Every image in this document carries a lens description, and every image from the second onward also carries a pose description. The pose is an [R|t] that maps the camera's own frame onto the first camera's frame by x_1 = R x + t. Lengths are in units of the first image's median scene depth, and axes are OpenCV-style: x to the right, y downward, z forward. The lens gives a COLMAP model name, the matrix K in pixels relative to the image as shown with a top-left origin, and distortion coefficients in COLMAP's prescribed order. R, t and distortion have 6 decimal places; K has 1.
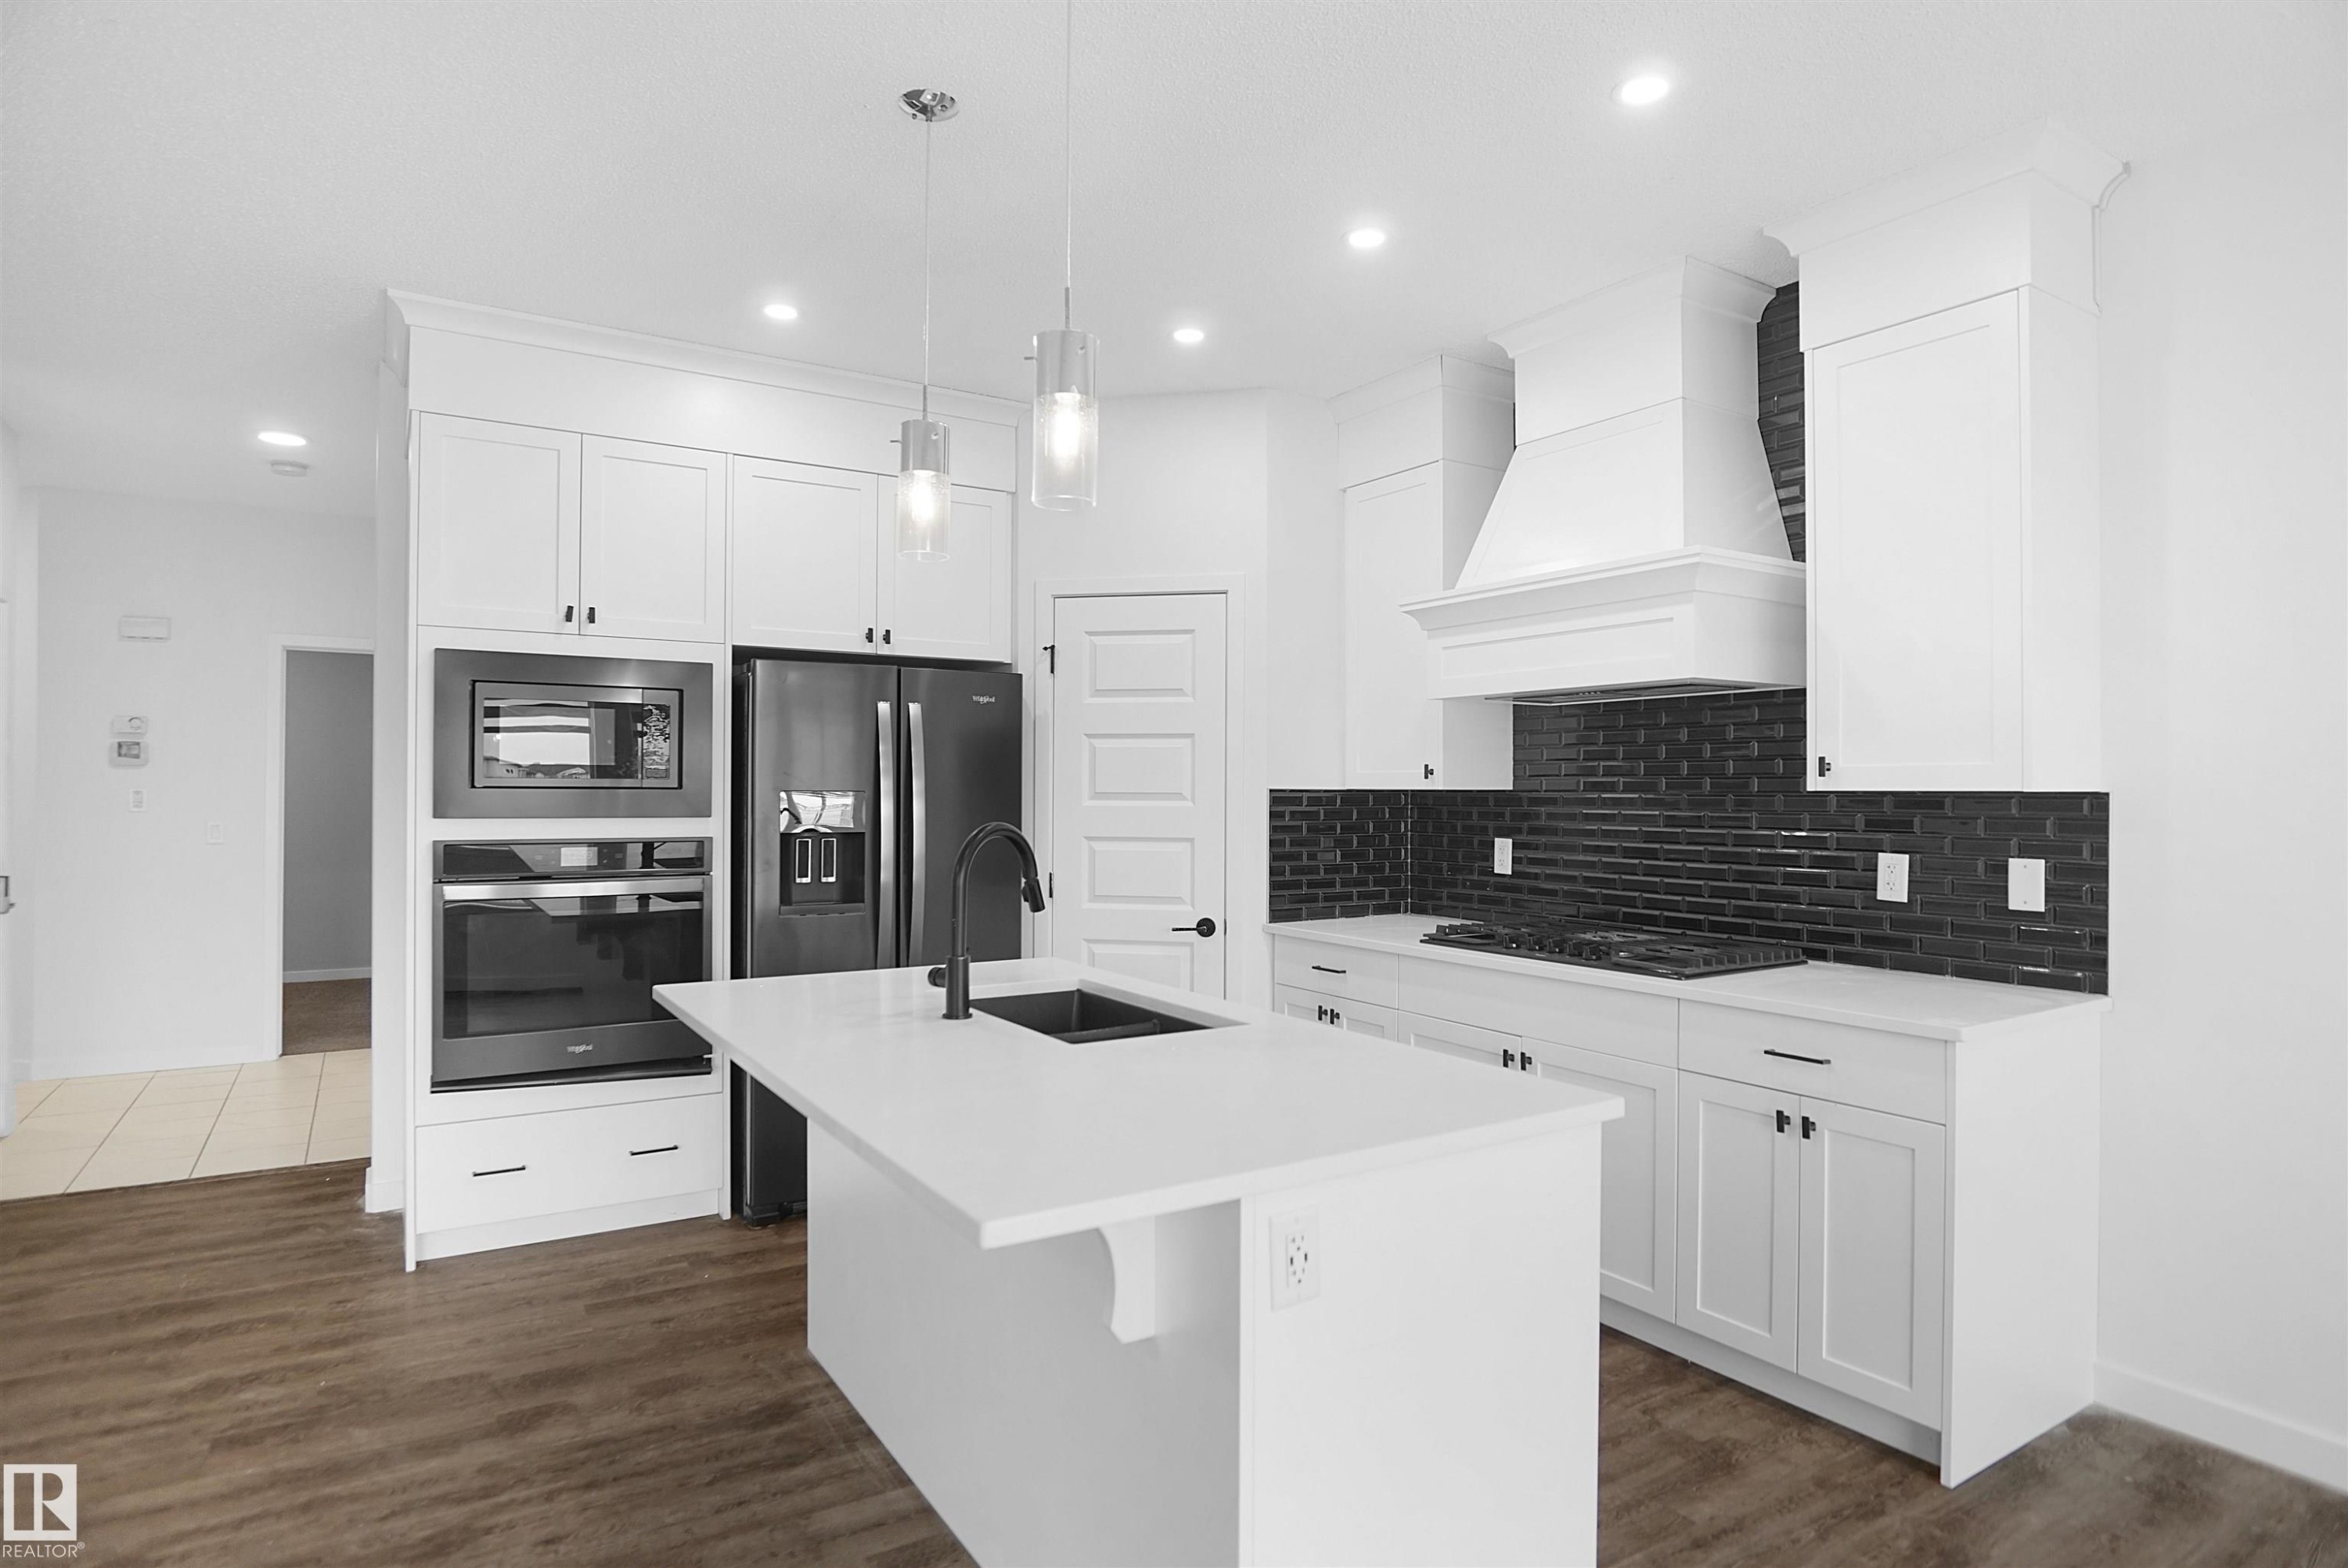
lens RADIAL K [[1274.2, 0, 1177.6], [0, 1274.2, 774.6], [0, 0, 1]] dist [-0.030809, 0.008025]
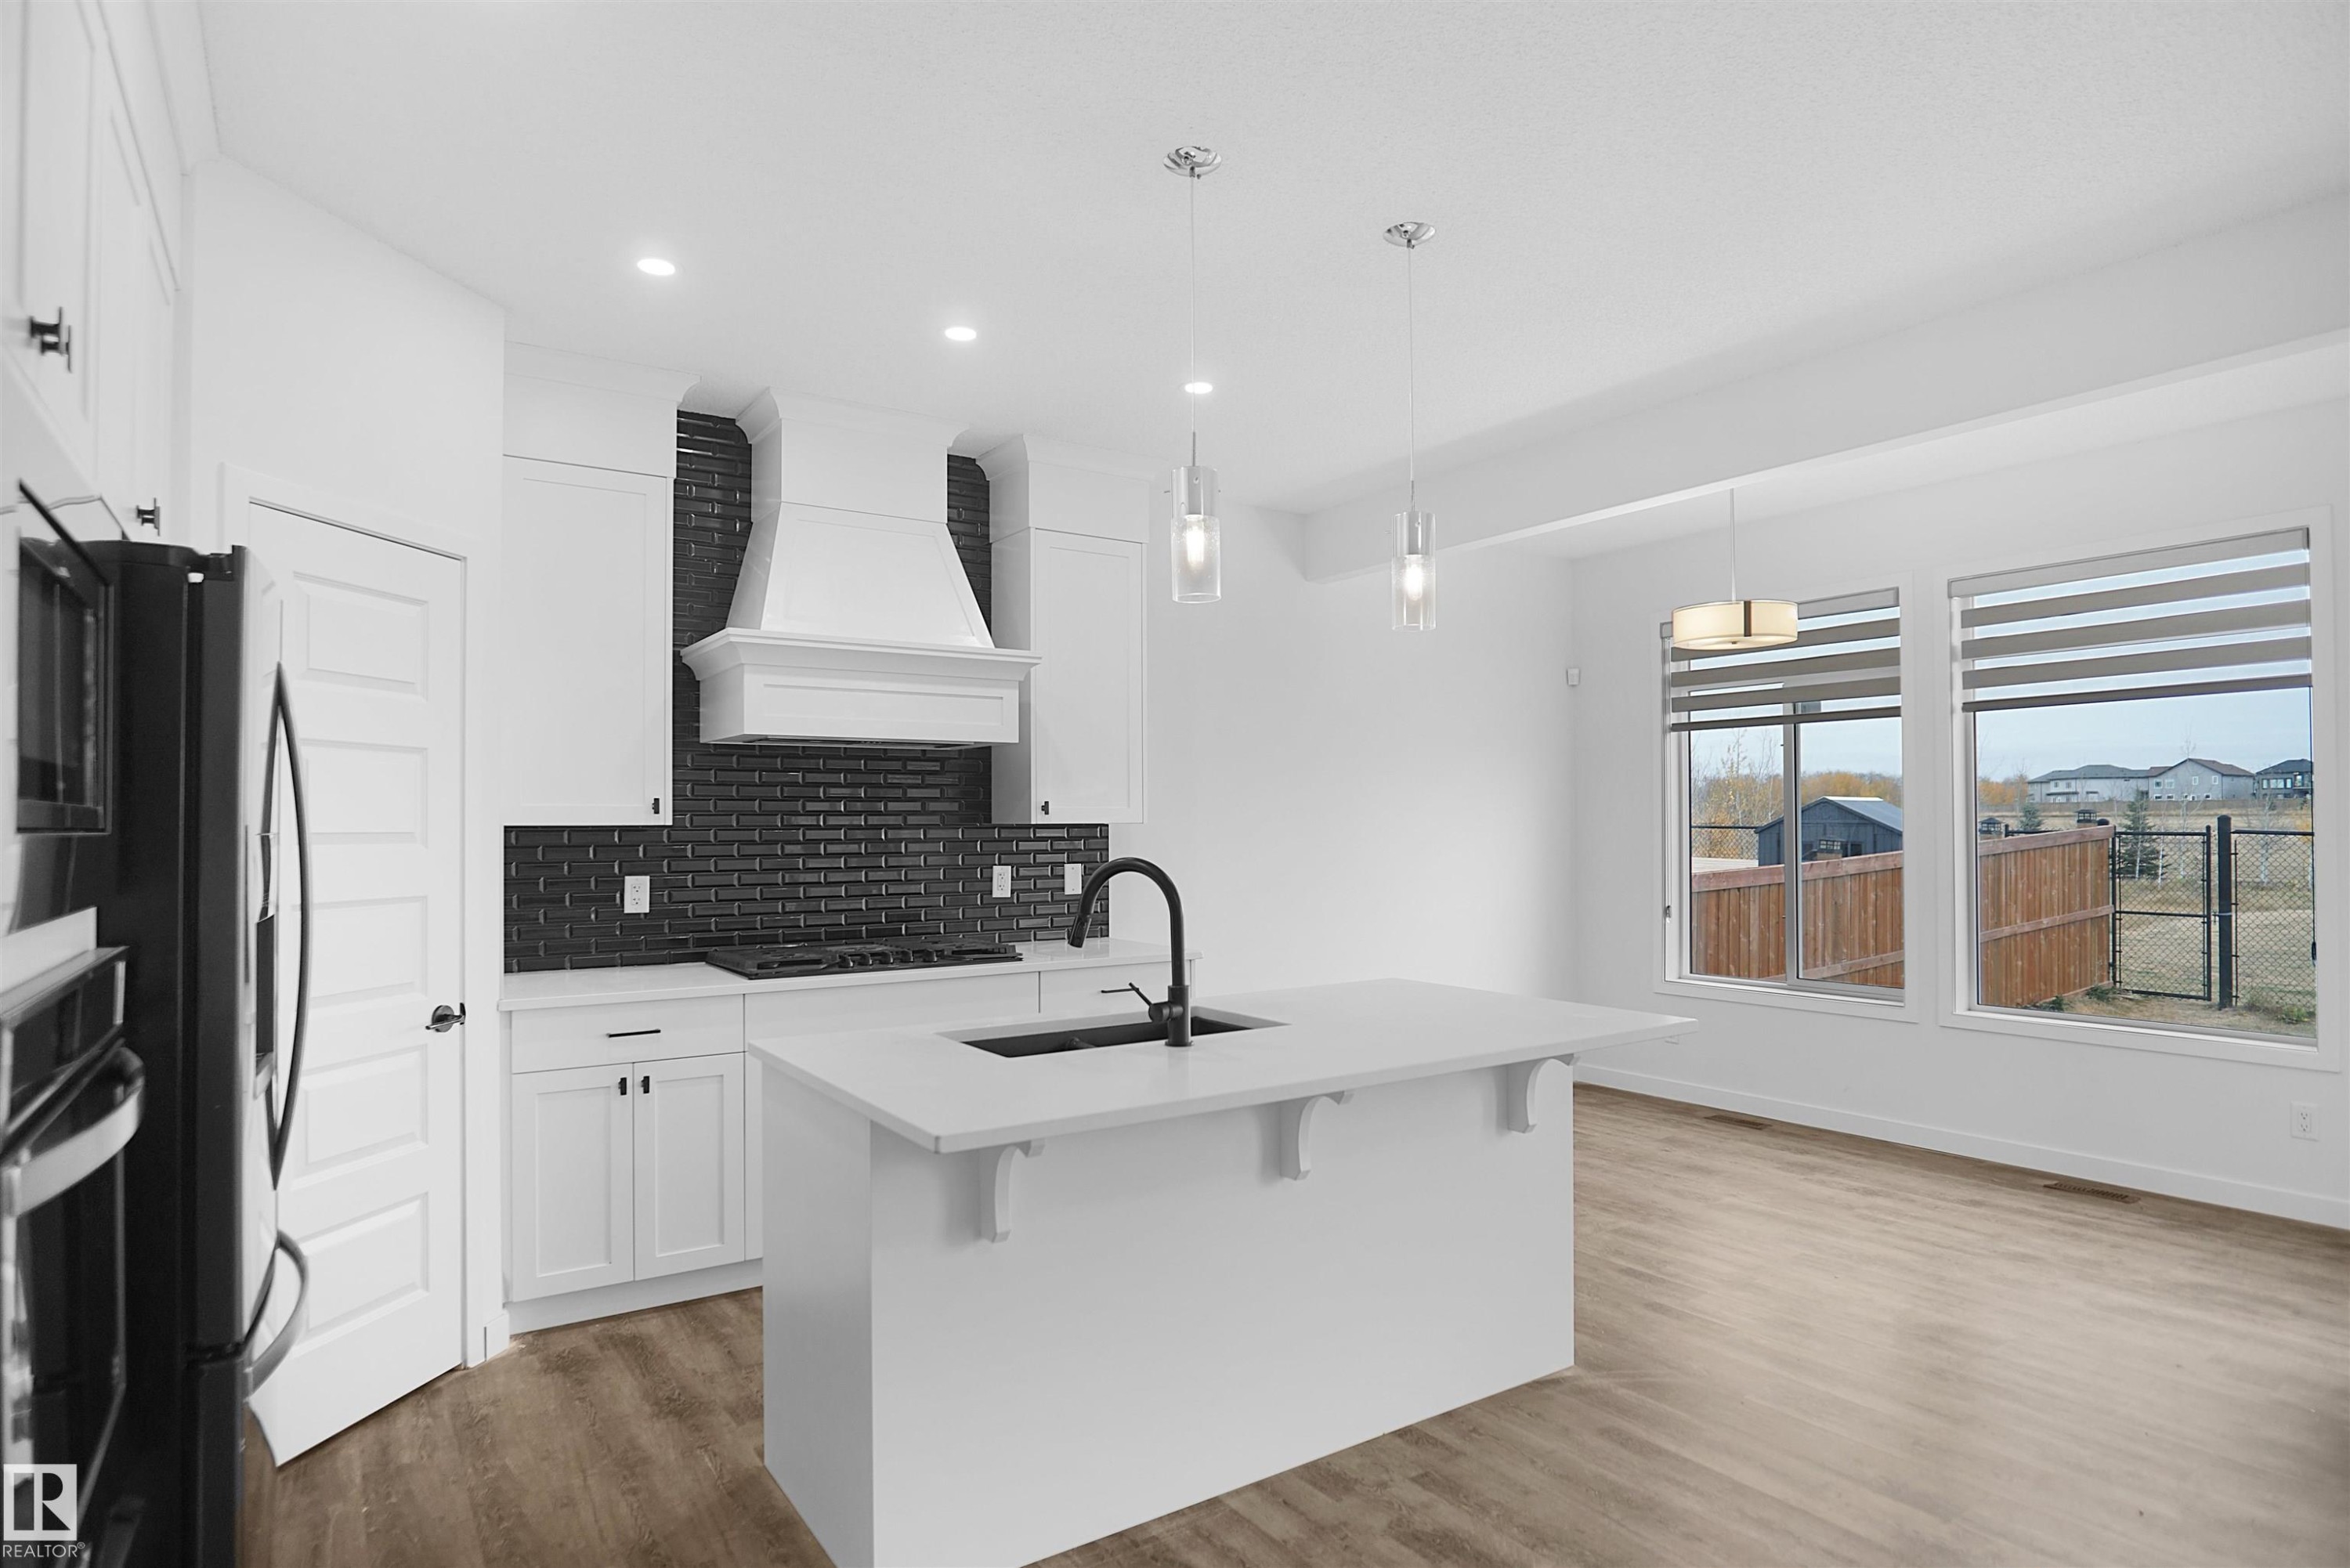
lens RADIAL K [[1275.4, 0, 1185.0], [0, 1275.4, 802.0], [0, 0, 1]] dist [-0.030809, 0.008025]
pose [[-0.033076, 0.014608, 0.999346, -0.914465], [-0.009170, 0.999847, -0.014919, 0.005866], [-0.999411, -0.009657, -0.032937, 0.776444]]
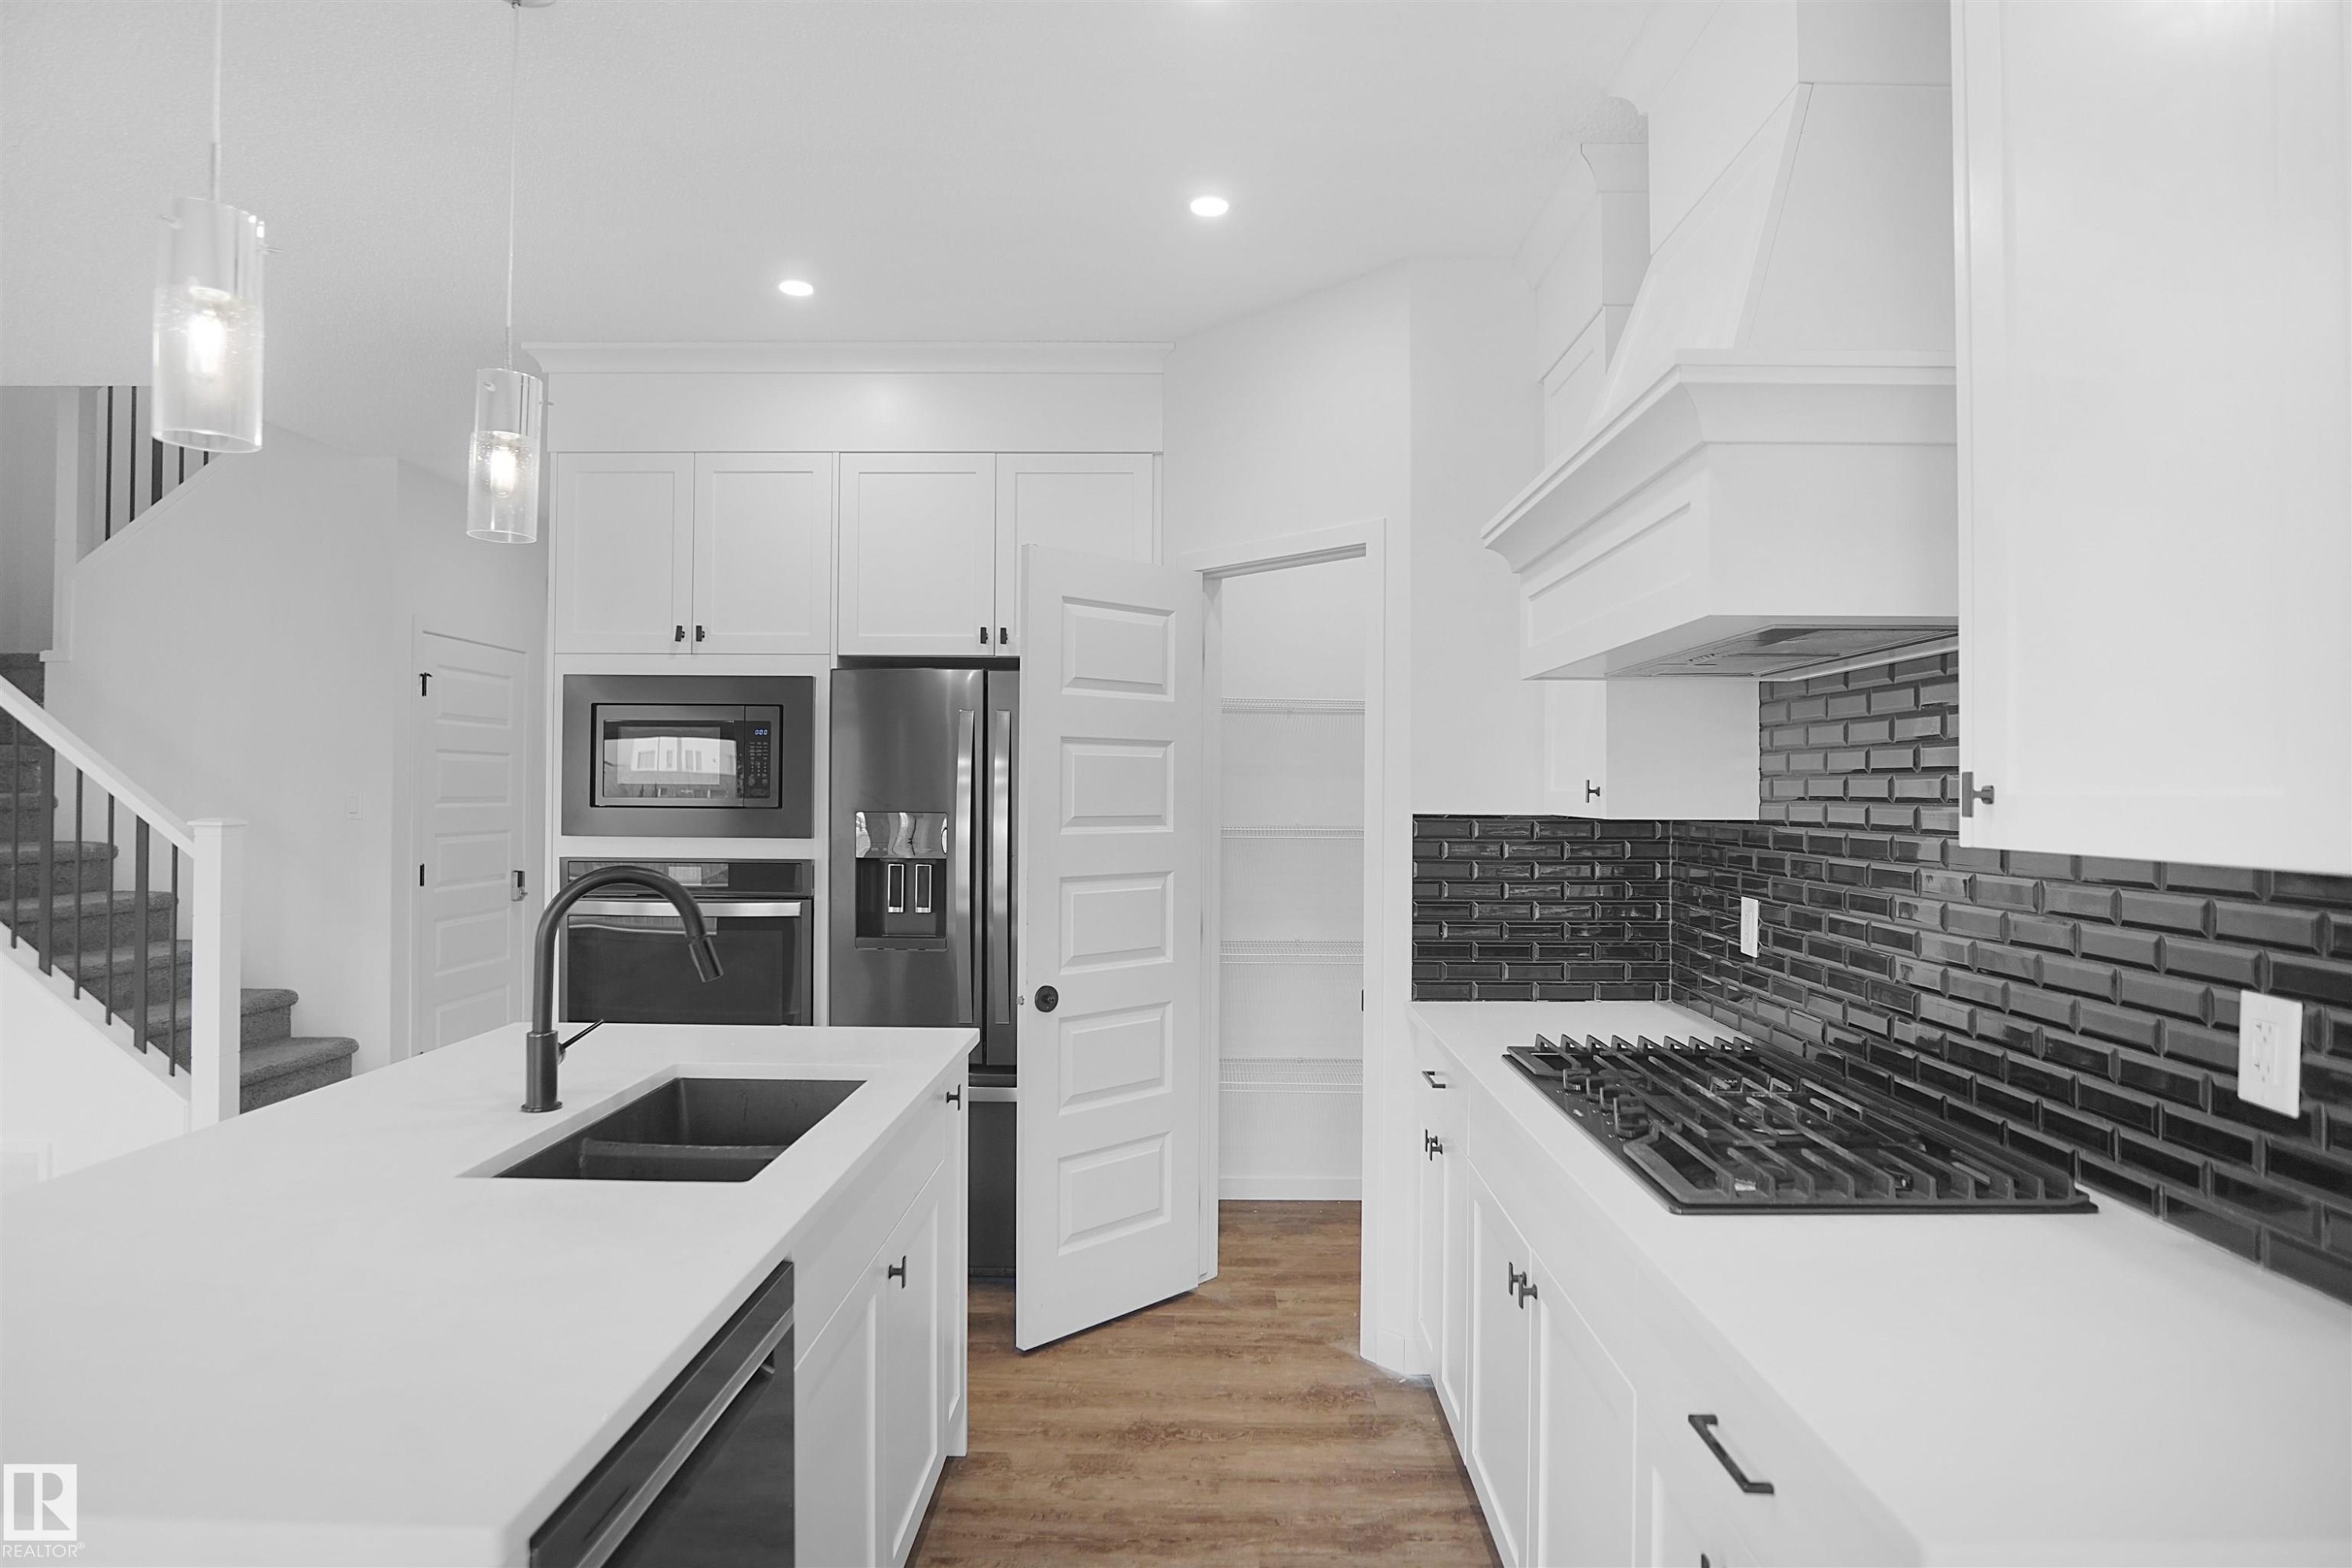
lens RADIAL K [[1276.6, 0, 1202.0], [0, 1276.6, 780.0], [0, 0, 1]] dist [-0.030809, 0.008025]
pose [[0.844865, -0.002537, -0.534973, 0.451259], [0.003745, 0.999992, 0.001172, -0.012060], [0.534966, -0.002993, 0.844868, 0.414486]]
